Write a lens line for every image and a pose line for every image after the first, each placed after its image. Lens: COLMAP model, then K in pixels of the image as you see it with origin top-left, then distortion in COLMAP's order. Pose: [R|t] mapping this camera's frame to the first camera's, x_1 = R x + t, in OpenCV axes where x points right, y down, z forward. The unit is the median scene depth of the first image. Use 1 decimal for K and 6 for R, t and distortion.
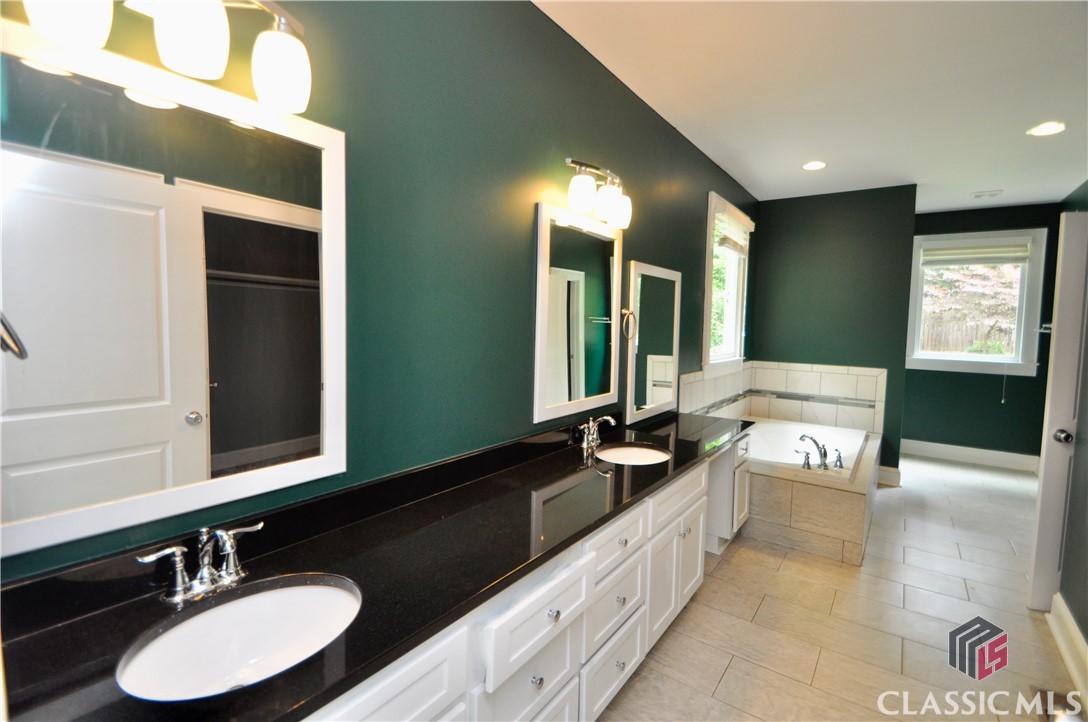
lens RADIAL K [[497.4, 0, 545.4], [0, 497.4, 353.2], [0, 0, 1]] dist [0.000081, -0.000875]
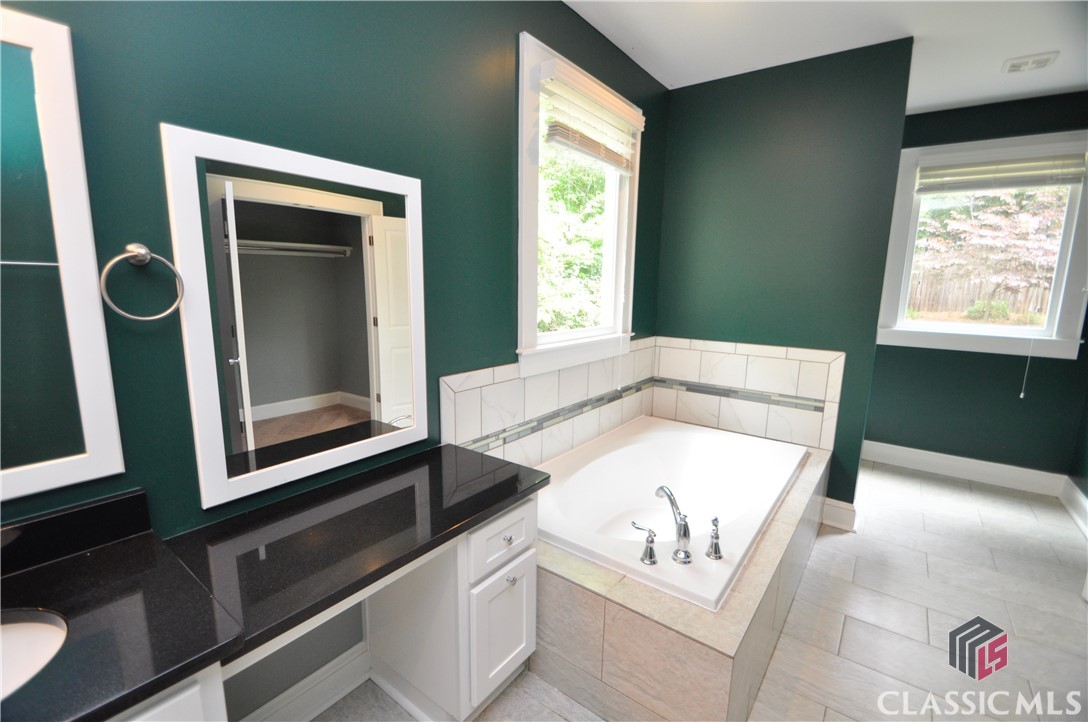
lens RADIAL K [[473.2, 0, 541.6], [0, 473.2, 364.9], [0, 0, 1]] dist [-0.003639, -0.000313]
pose [[0.999669, -0.003341, -0.025492, 0.279618], [0.006065, 0.994183, 0.107538, -0.017263], [0.024985, -0.107657, 0.993874, 0.345806]]
